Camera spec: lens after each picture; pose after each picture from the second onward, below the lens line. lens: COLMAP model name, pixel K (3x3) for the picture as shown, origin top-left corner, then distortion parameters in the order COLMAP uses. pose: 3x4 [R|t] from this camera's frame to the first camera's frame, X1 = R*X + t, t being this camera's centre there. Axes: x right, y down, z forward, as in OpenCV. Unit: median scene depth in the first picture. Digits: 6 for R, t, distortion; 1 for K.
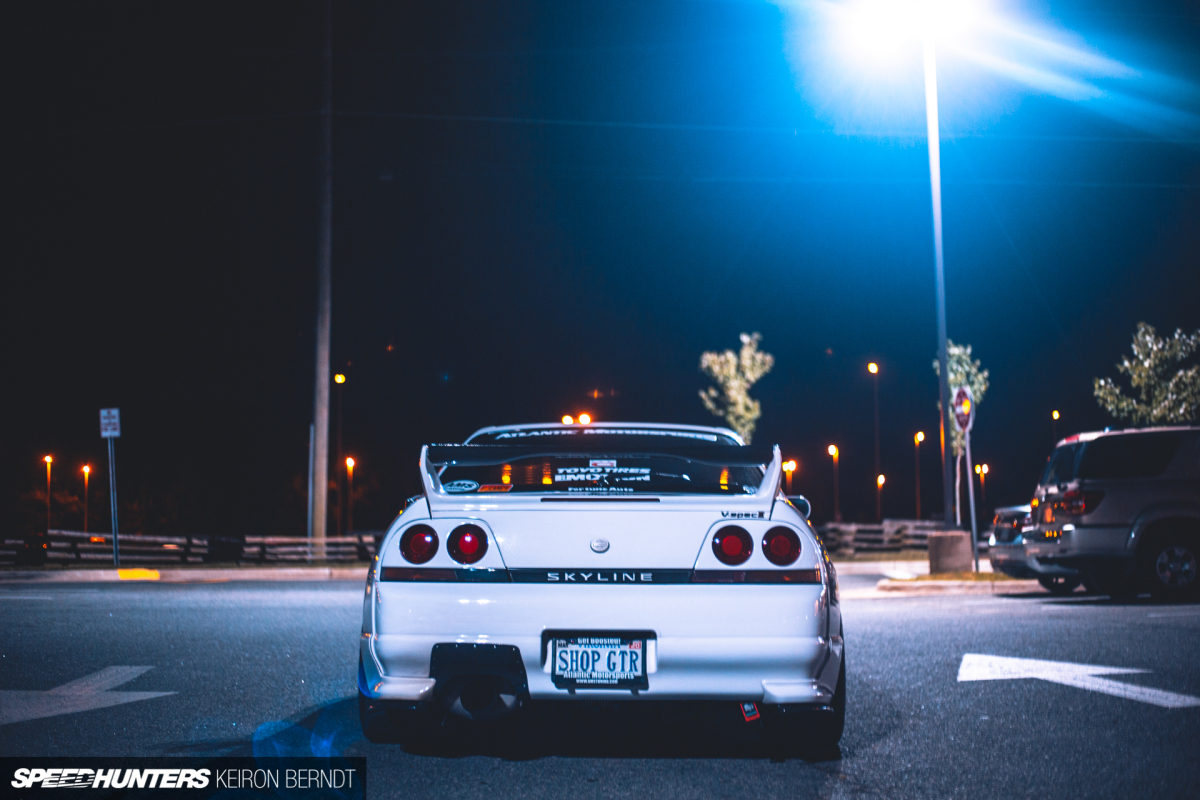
lens RADIAL K [[1775.8, 0, 600.0], [0, 1775.8, 400.0], [0, 0, 1]] dist [-0.095376, -0.043528]
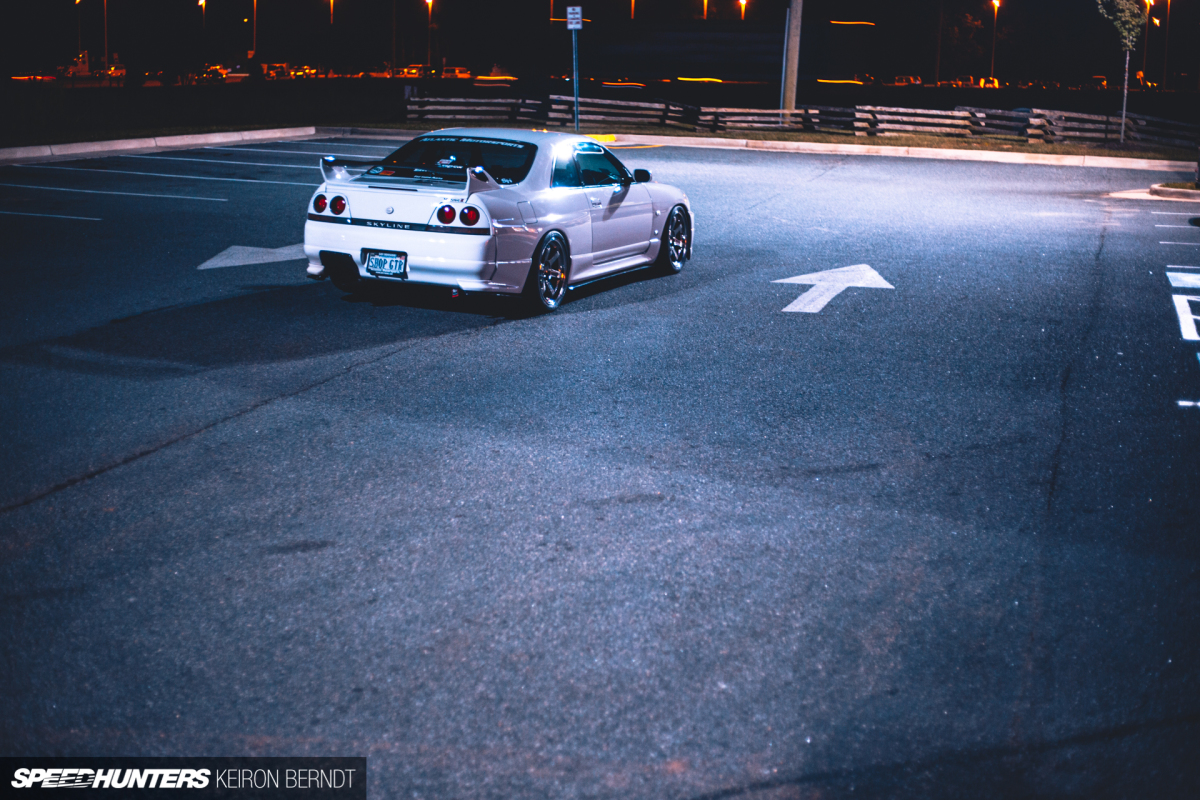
lens RADIAL K [[1775.8, 0, 600.0], [0, 1775.8, 400.0], [0, 0, 1]] dist [-0.095376, -0.043528]
pose [[0.923833, 0.109160, -0.366901, 1.032117], [-0.008142, 0.963865, 0.266268, -0.265470], [0.382709, -0.243000, 0.891339, -0.851091]]
